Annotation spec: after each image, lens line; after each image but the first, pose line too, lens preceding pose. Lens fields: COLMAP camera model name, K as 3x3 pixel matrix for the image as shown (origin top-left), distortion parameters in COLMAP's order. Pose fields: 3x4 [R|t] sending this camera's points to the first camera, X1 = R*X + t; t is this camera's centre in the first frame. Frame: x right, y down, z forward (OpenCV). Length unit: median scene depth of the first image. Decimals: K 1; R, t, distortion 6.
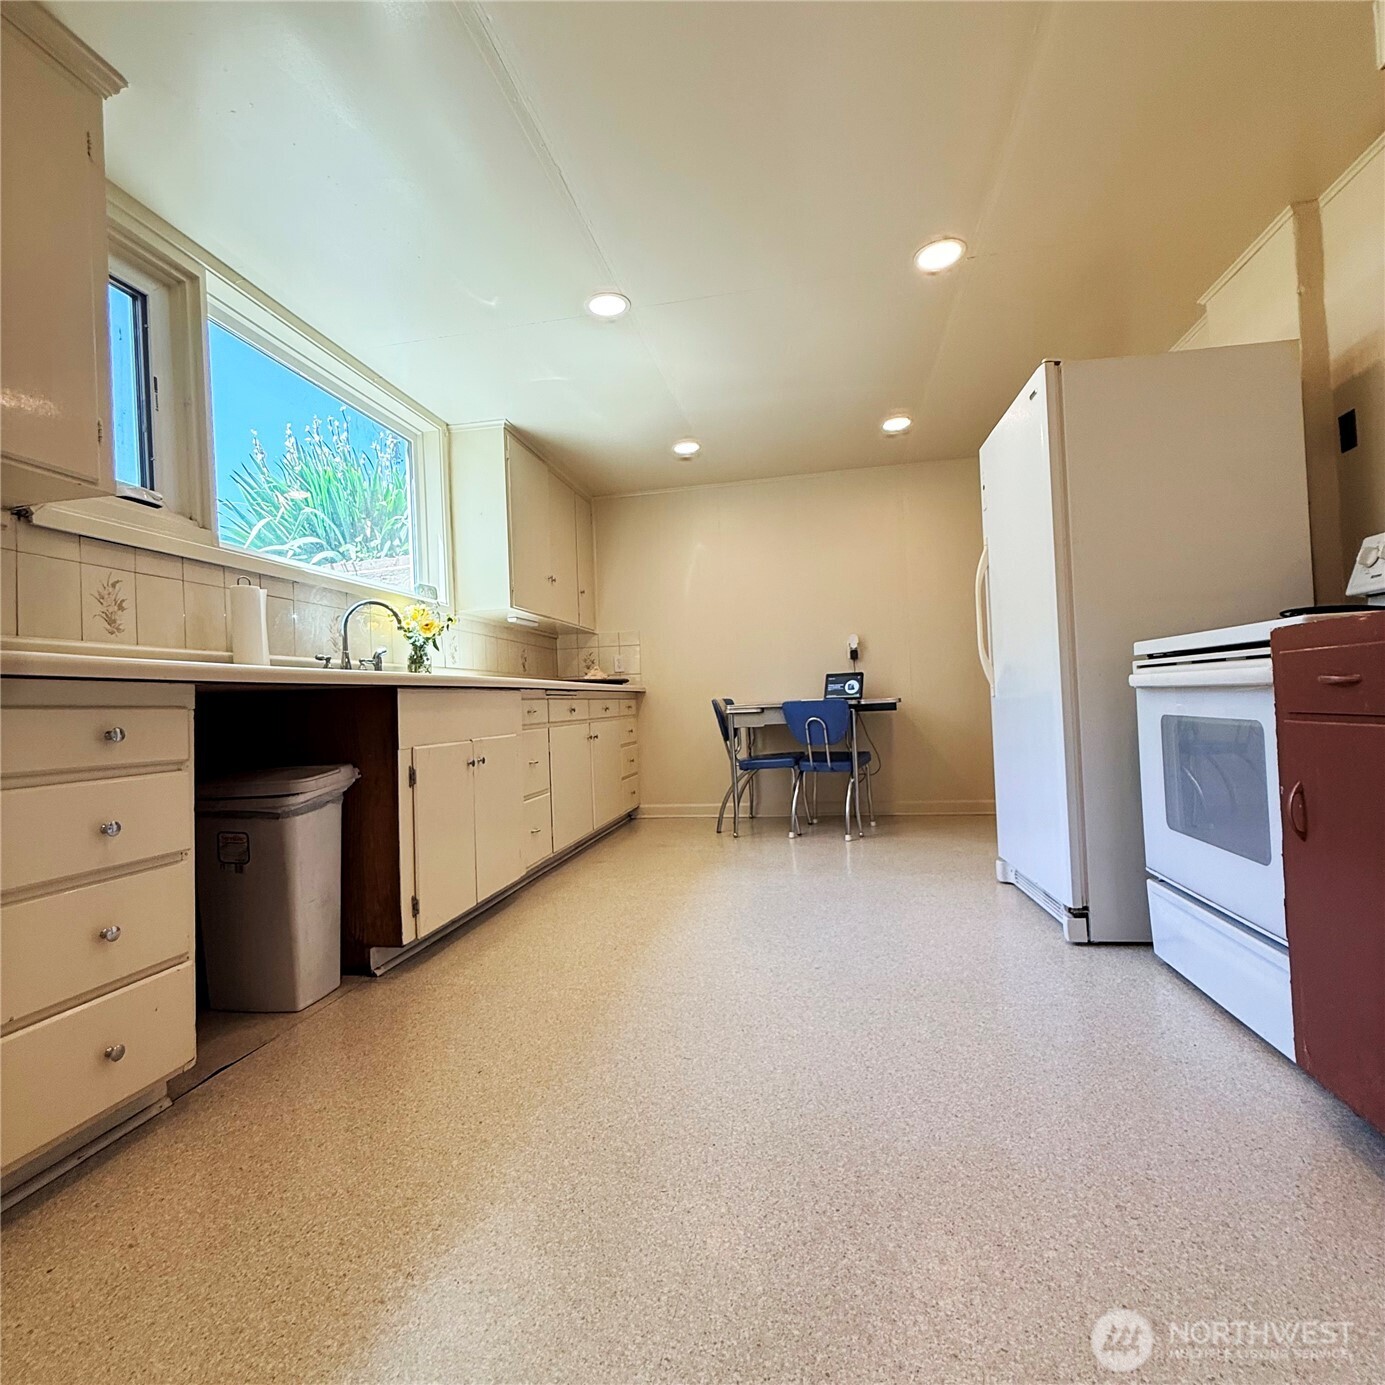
lens RADIAL K [[739.3, 0, 692.5], [0, 739.3, 692.5], [0, 0, 1]] dist [-0.002690, -0.000432]
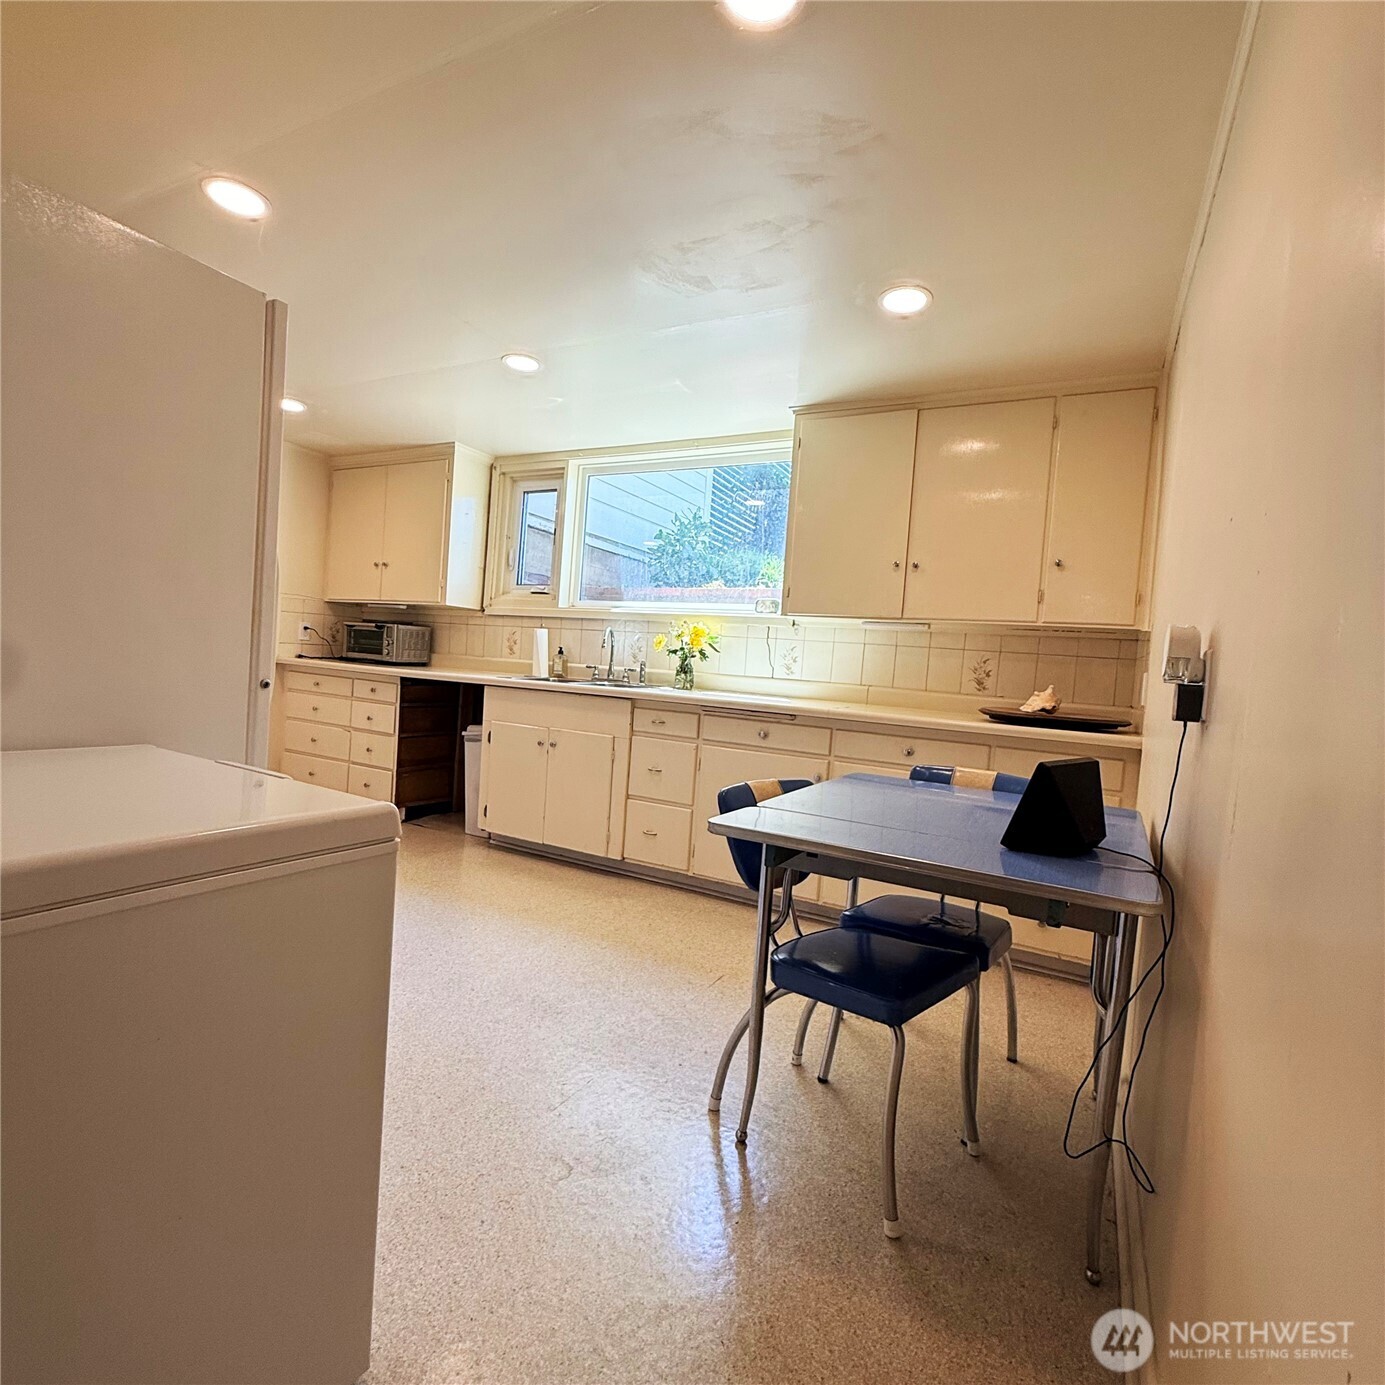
lens RADIAL K [[739.3, 0, 692.5], [0, 739.3, 692.5], [0, 0, 1]] dist [-0.002690, -0.000432]
pose [[-0.321280, 0.057084, -0.945262, 1.111875], [-0.043452, 0.996242, 0.074931, -0.142544], [0.945987, 0.065147, -0.317592, 2.039052]]
